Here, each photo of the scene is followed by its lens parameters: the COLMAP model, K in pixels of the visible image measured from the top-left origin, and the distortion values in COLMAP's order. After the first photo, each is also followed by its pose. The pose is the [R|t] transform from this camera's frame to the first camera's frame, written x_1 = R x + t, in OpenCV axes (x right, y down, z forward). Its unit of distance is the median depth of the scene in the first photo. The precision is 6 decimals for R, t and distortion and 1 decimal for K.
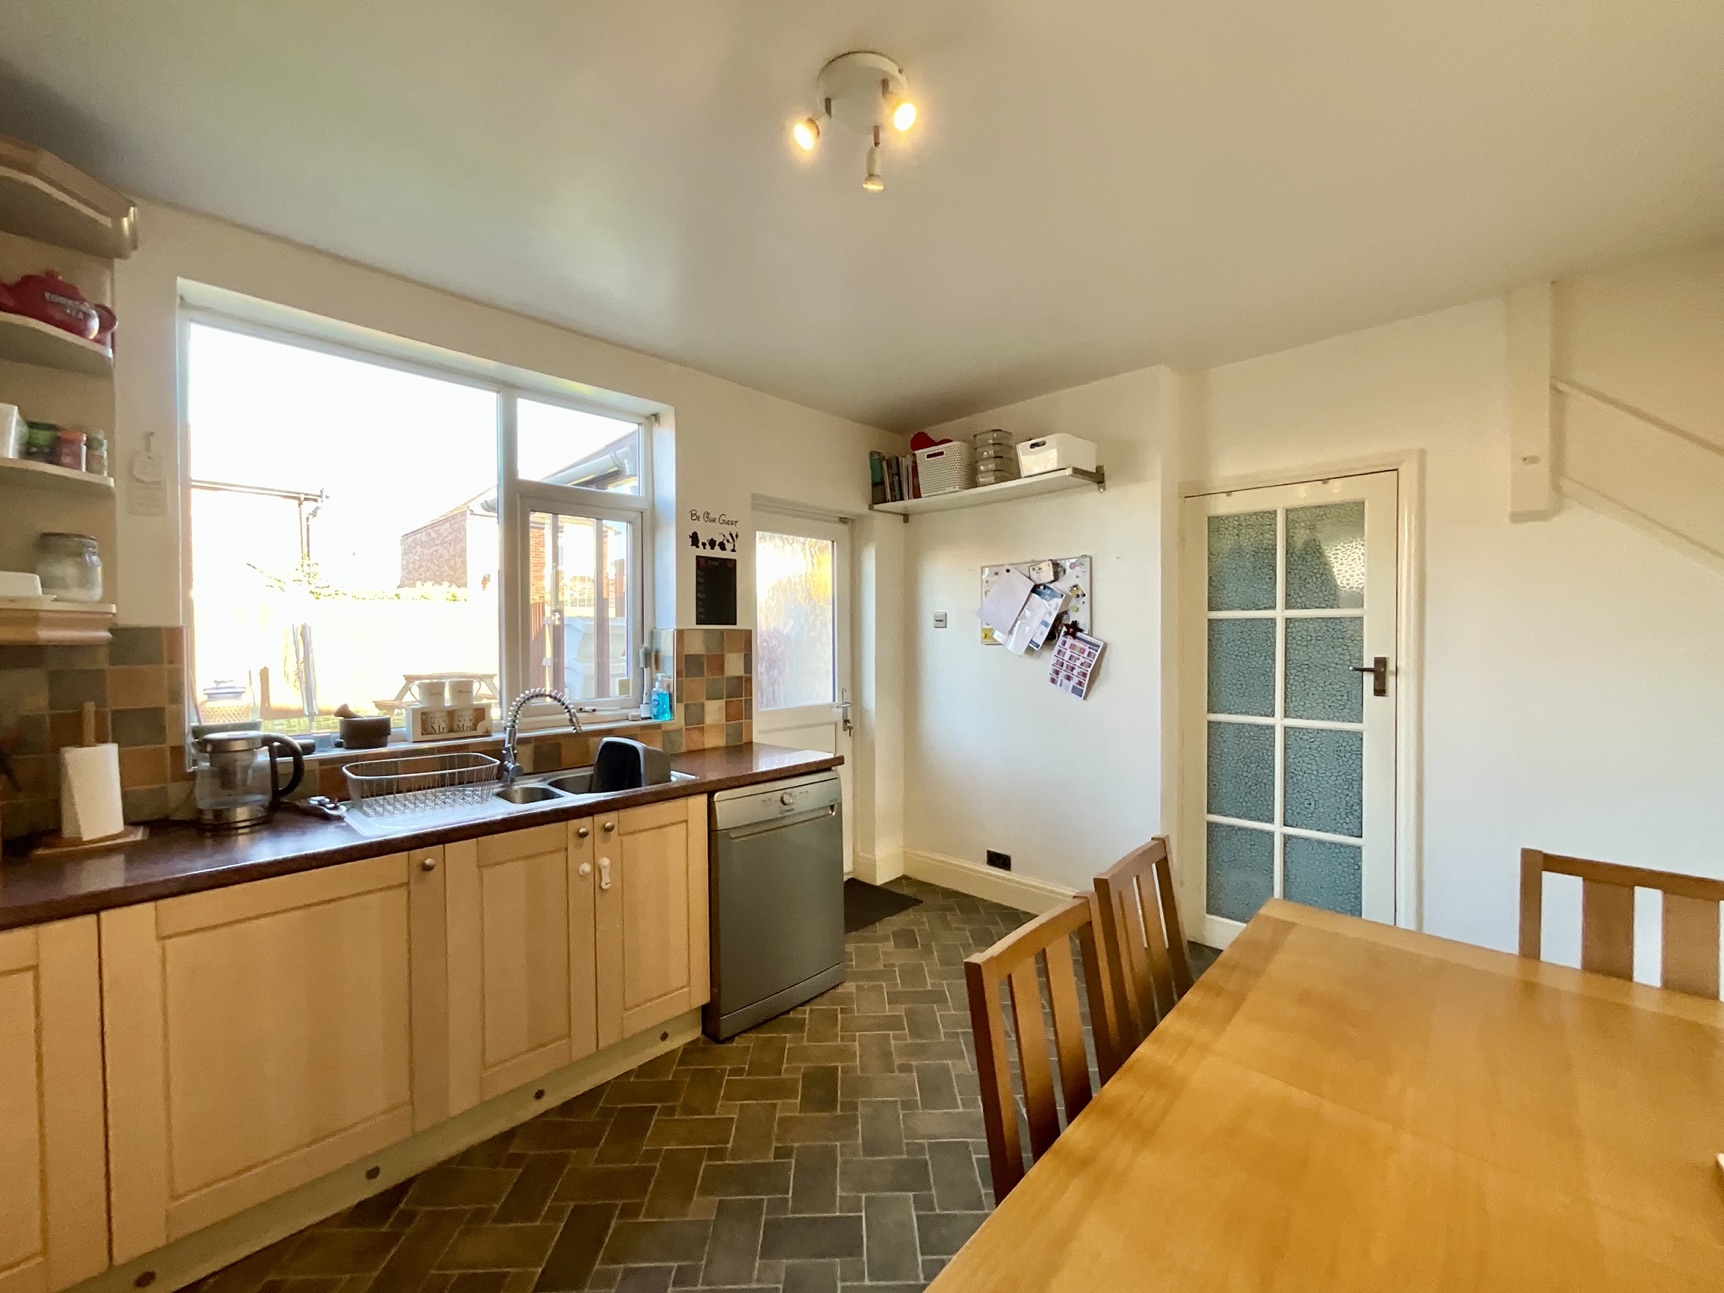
lens RADIAL K [[694.4, 0, 862.0], [0, 694.4, 646.5], [0, 0, 1]] dist [-0.006439, 0.000568]
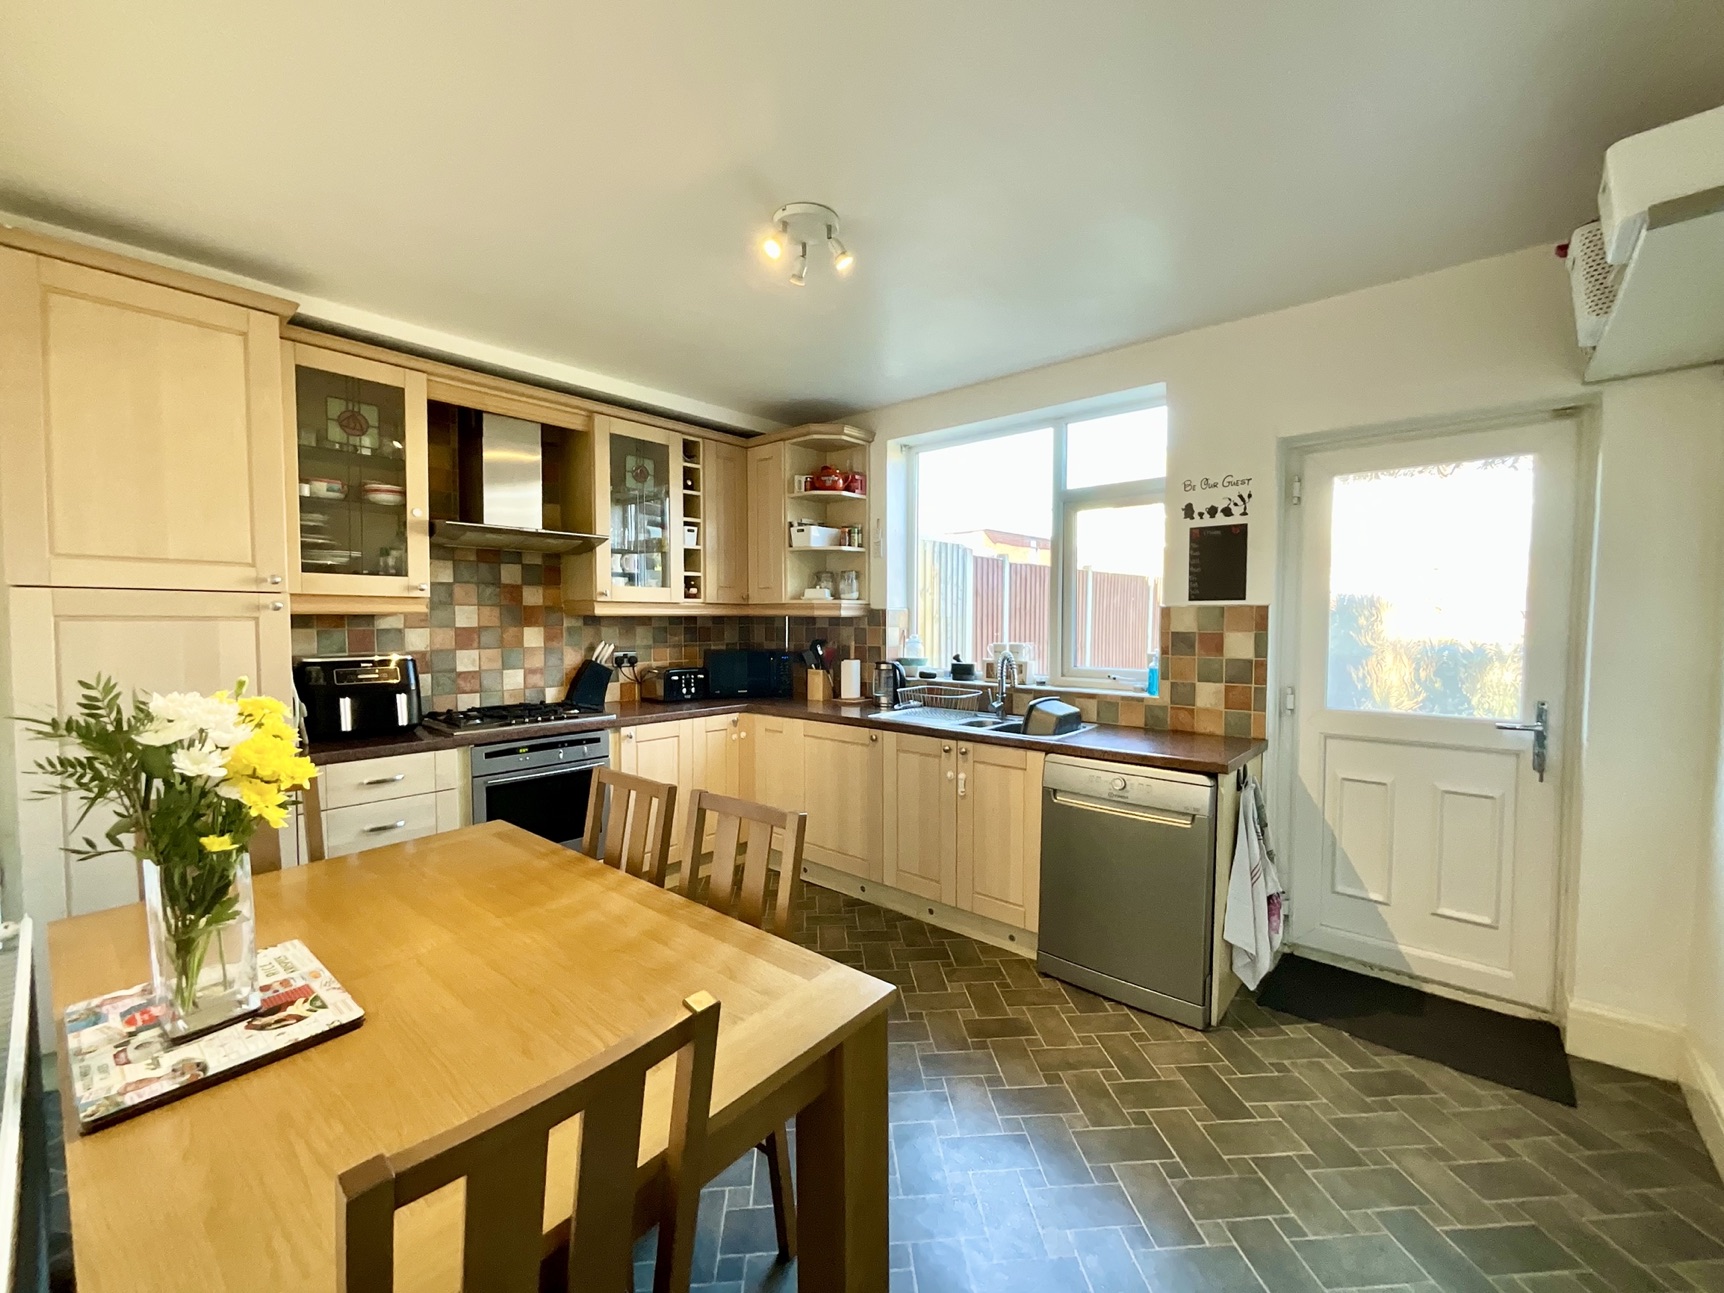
lens RADIAL K [[694.4, 0, 862.0], [0, 694.4, 646.5], [0, 0, 1]] dist [-0.006439, 0.000568]
pose [[0.060071, 0.047410, -0.997068, 0.683702], [-0.015339, 0.998797, 0.046568, -0.006283], [0.998076, 0.012497, 0.060726, 0.493914]]
